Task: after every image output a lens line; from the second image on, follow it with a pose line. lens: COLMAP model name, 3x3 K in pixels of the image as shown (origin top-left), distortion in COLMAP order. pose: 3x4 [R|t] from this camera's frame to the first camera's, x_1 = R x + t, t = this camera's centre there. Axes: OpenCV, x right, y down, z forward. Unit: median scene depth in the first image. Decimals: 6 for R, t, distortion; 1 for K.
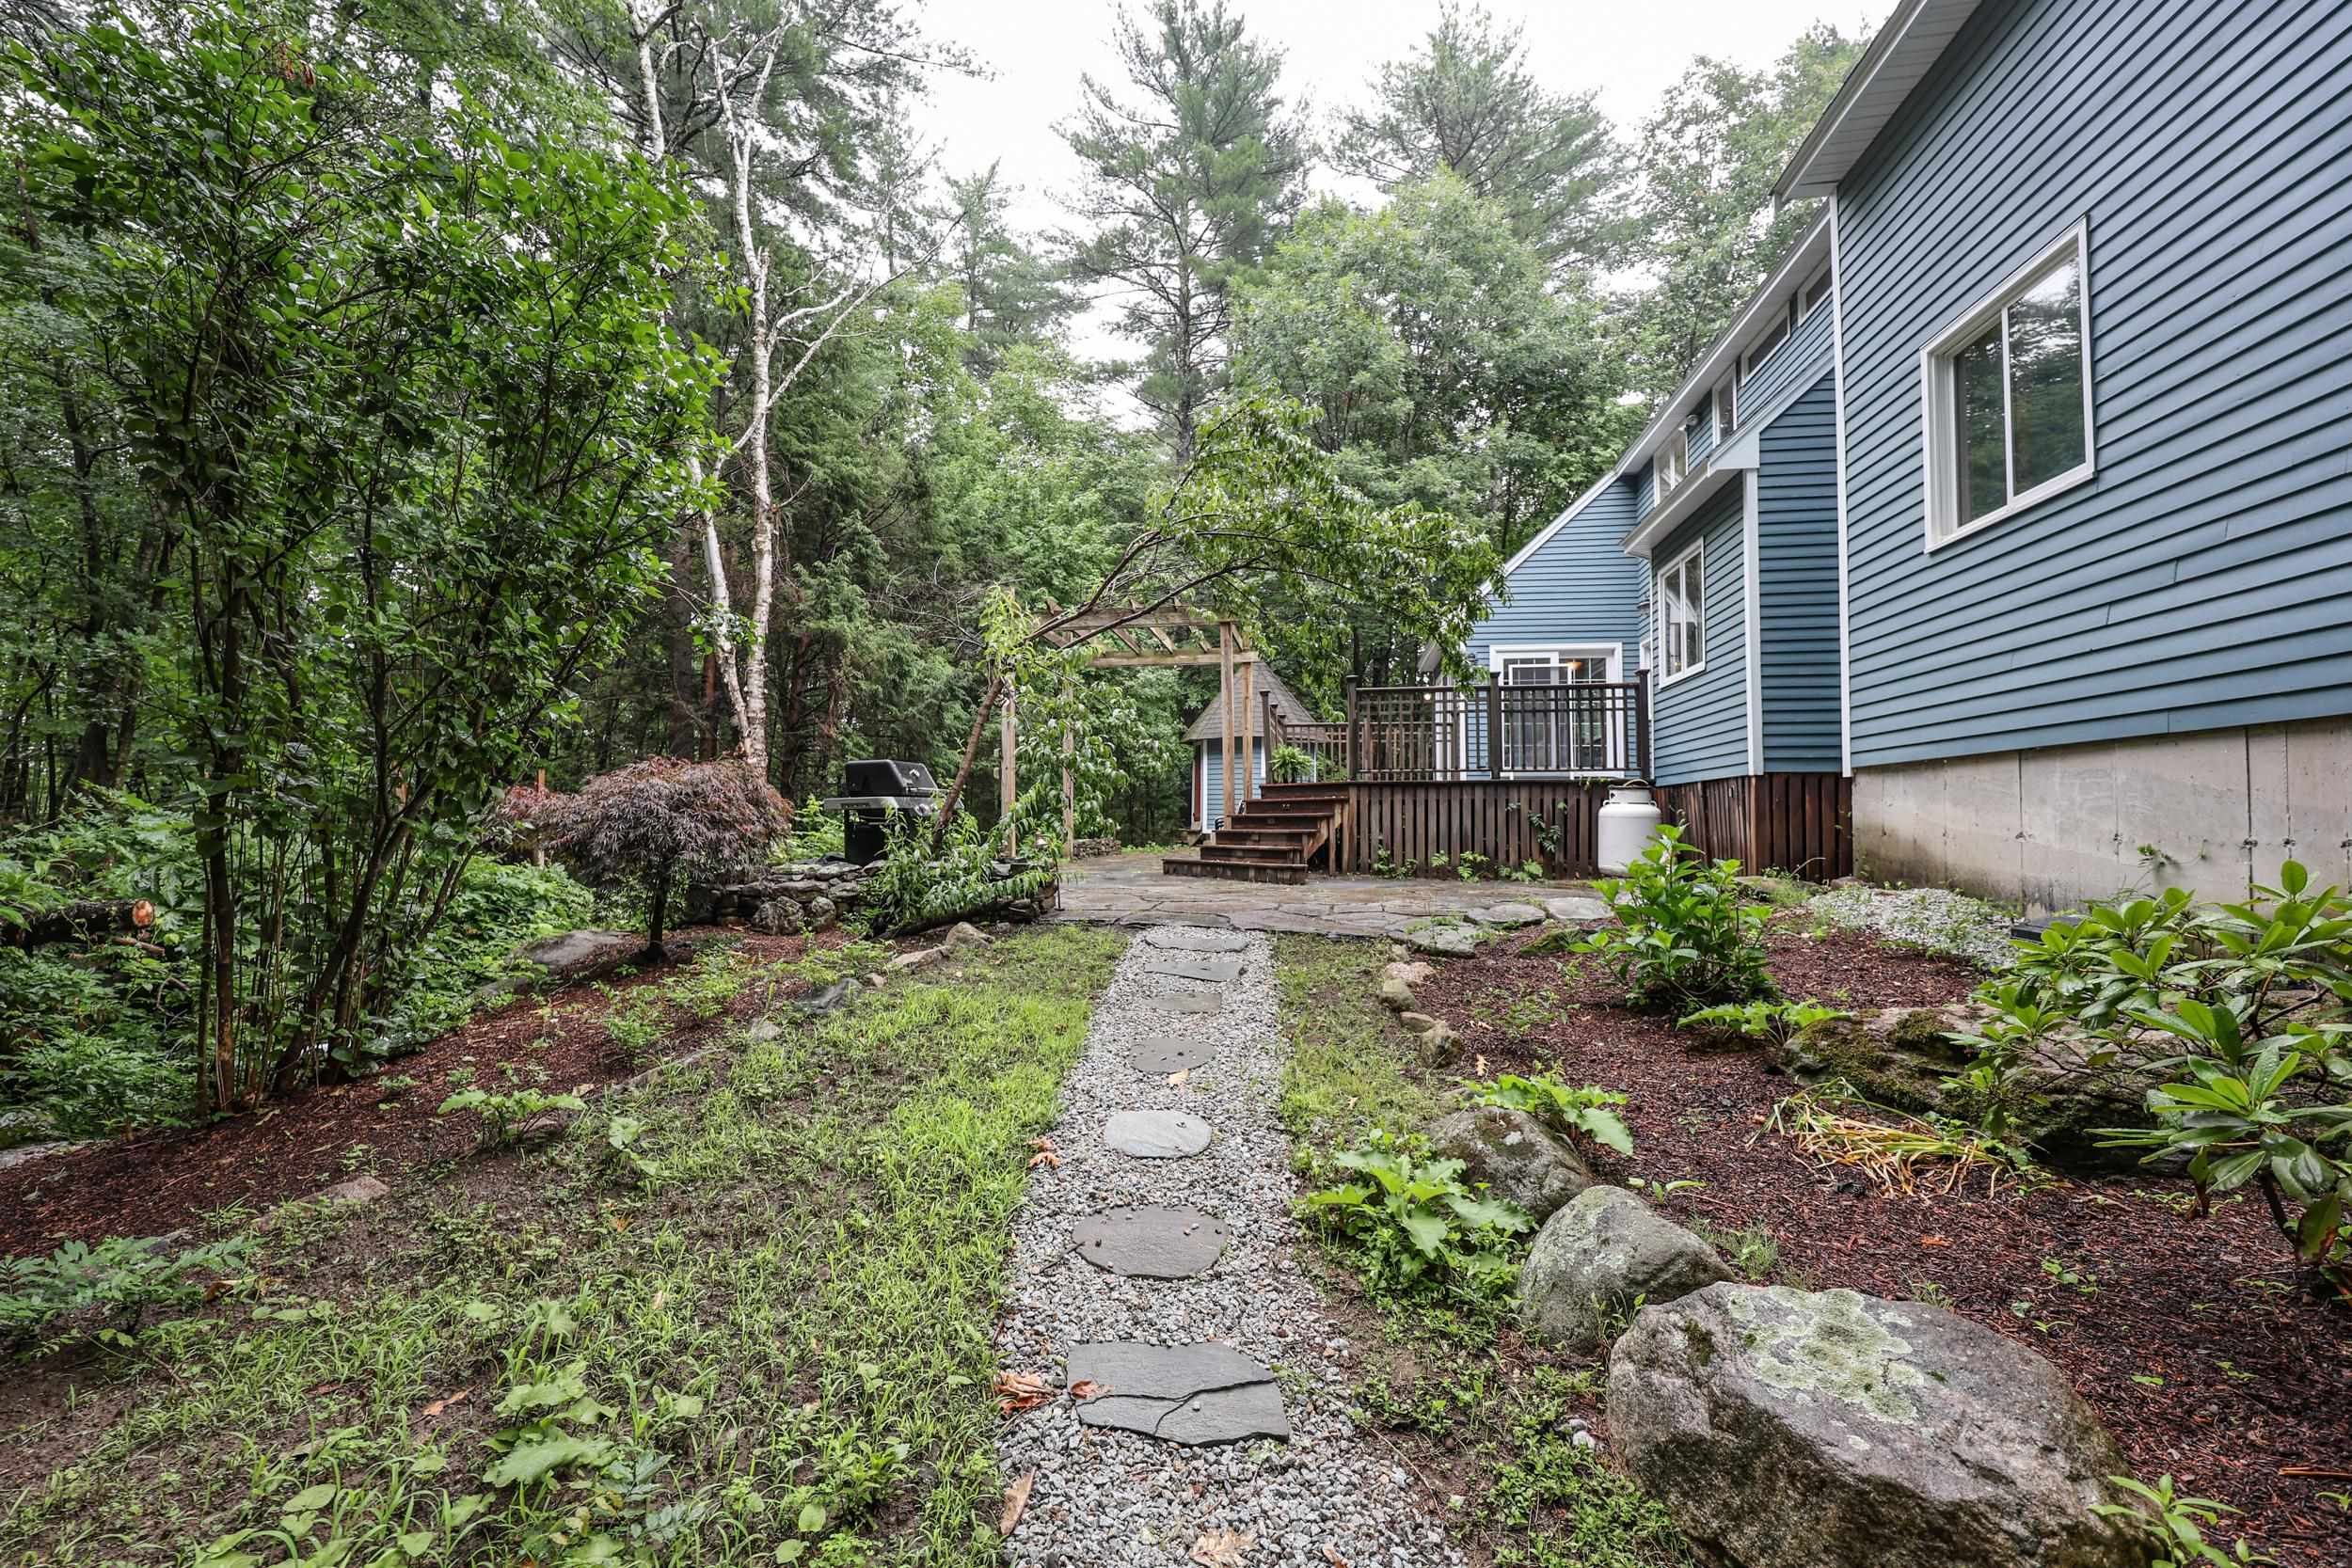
lens RADIAL K [[956.2, 0, 1176.0], [0, 956.2, 784.0], [0, 0, 1]] dist [0.003167, 0.000041]
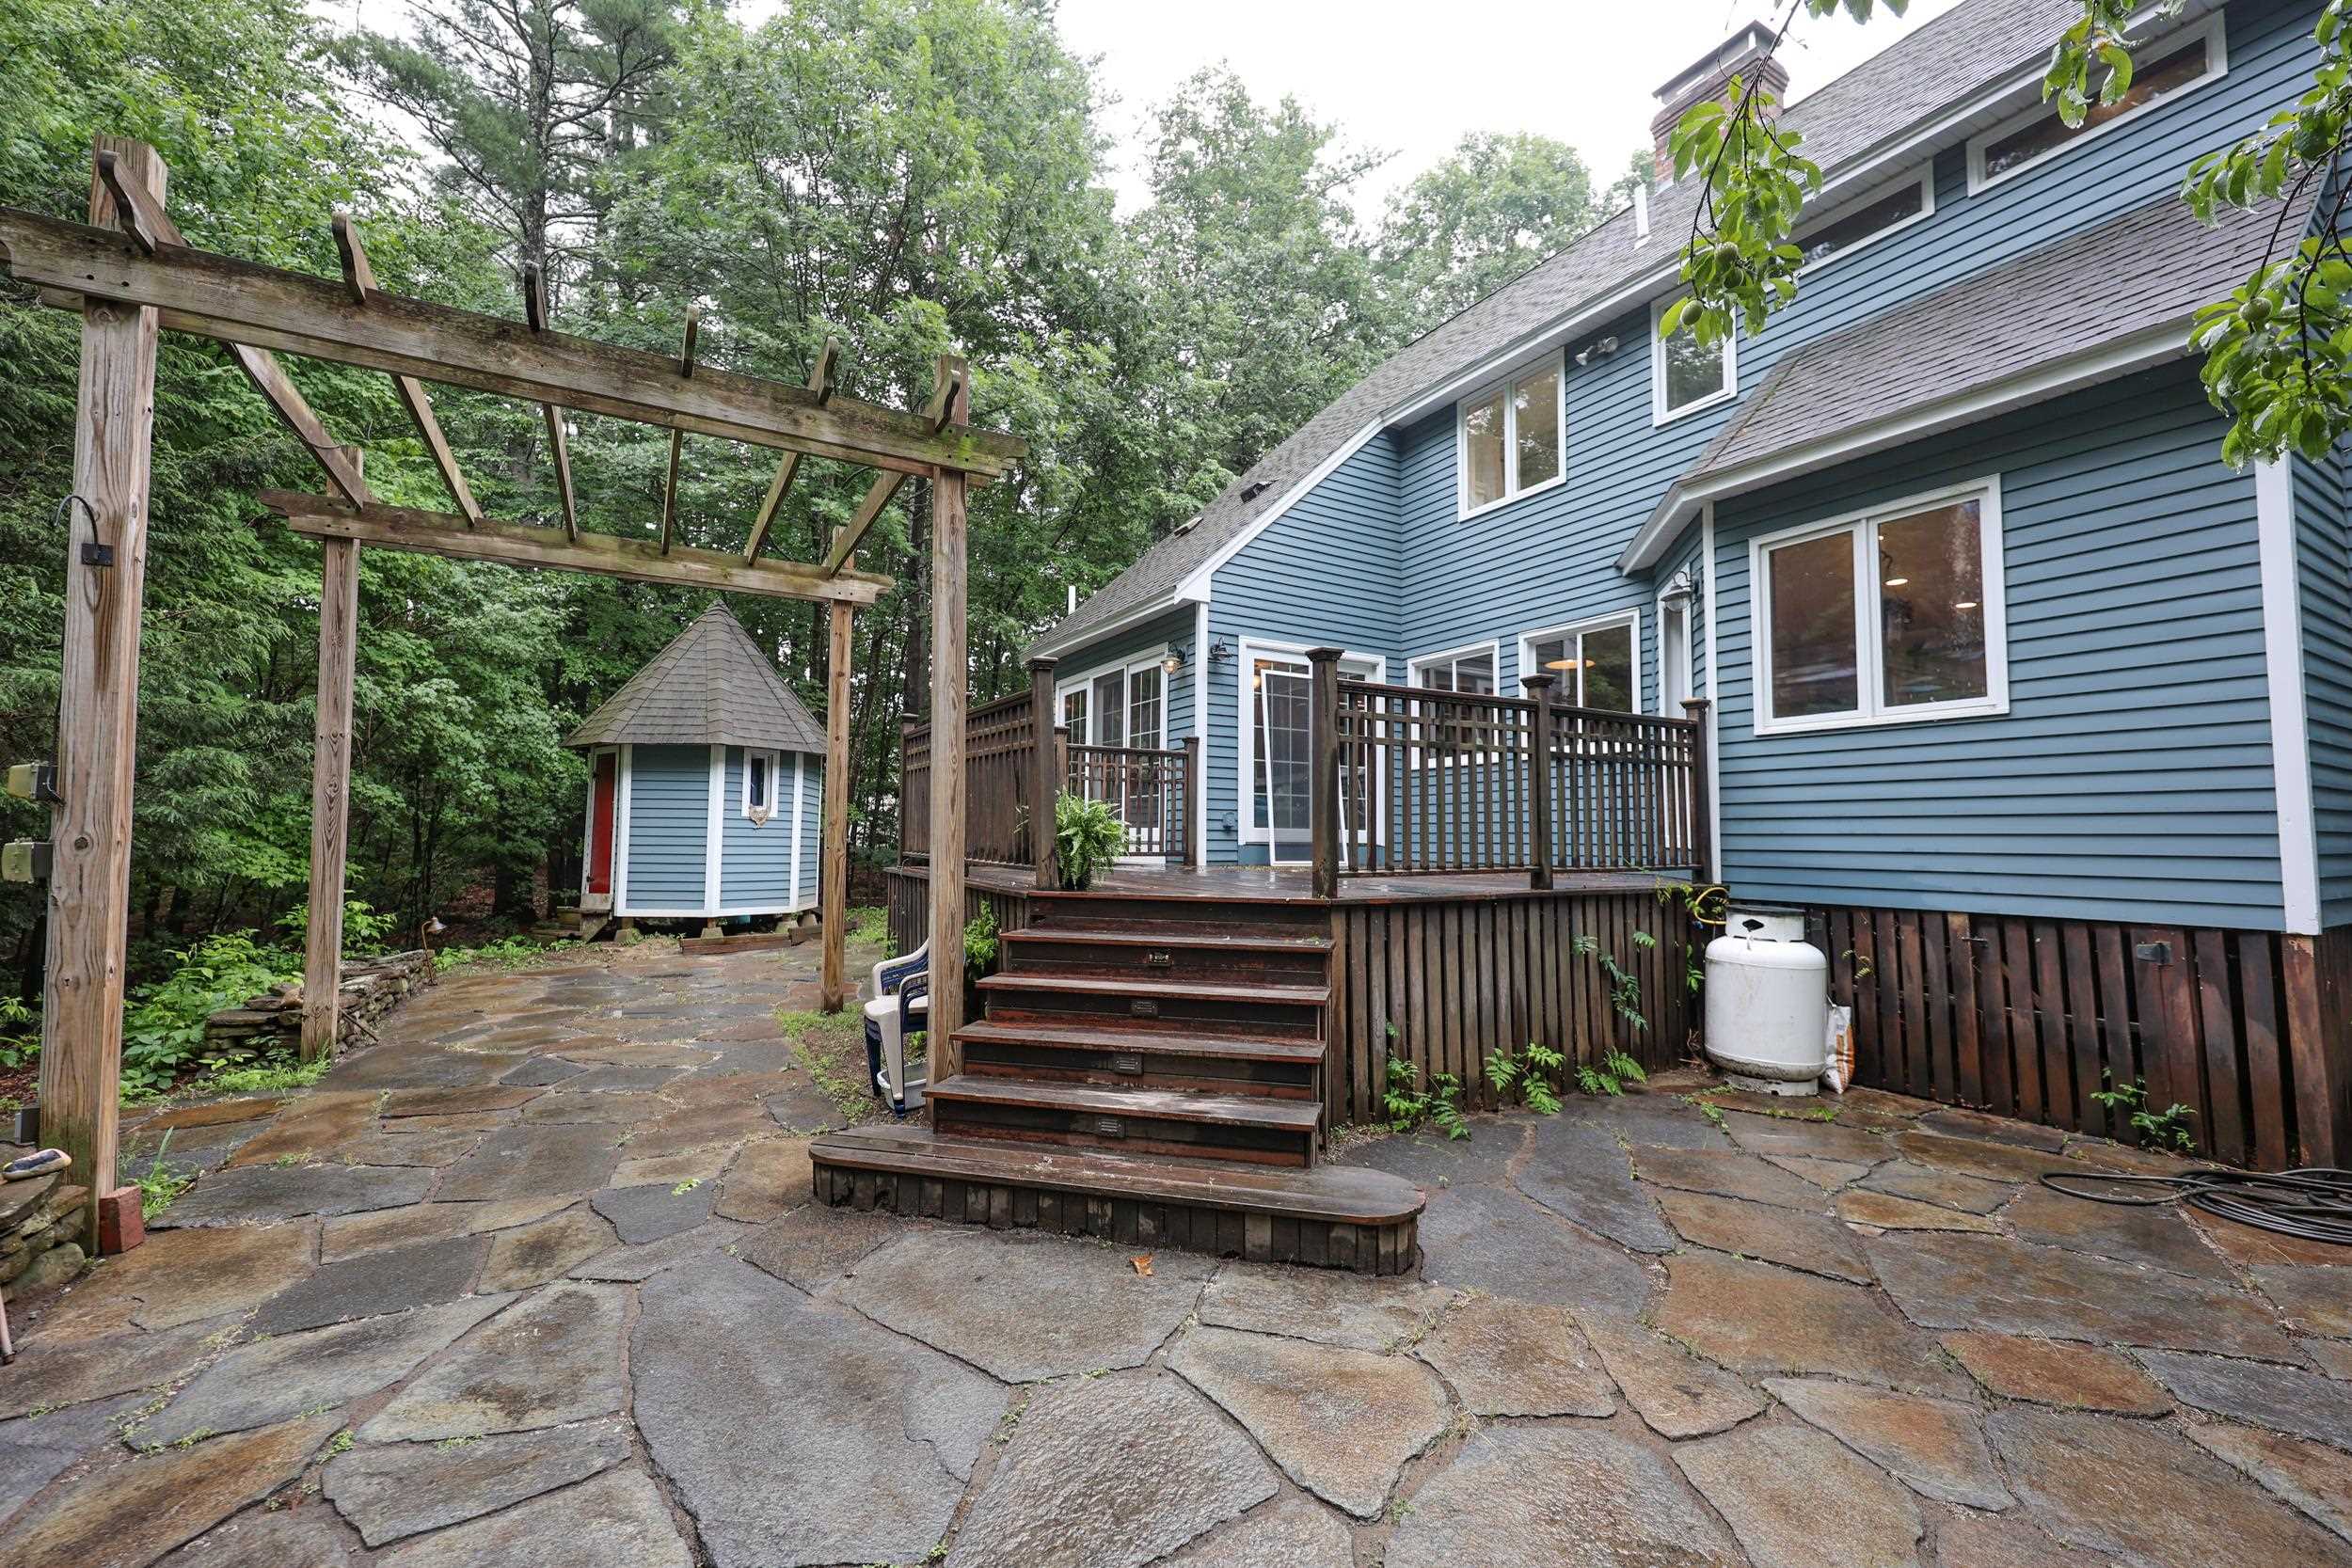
lens RADIAL K [[956.2, 0, 1176.0], [0, 956.2, 784.0], [0, 0, 1]] dist [0.003167, 0.000041]
pose [[0.774639, 0.038090, 0.631256, -0.110719], [-0.032520, 0.999263, -0.020388, -0.035343], [-0.631568, -0.004735, 0.775306, 0.589628]]
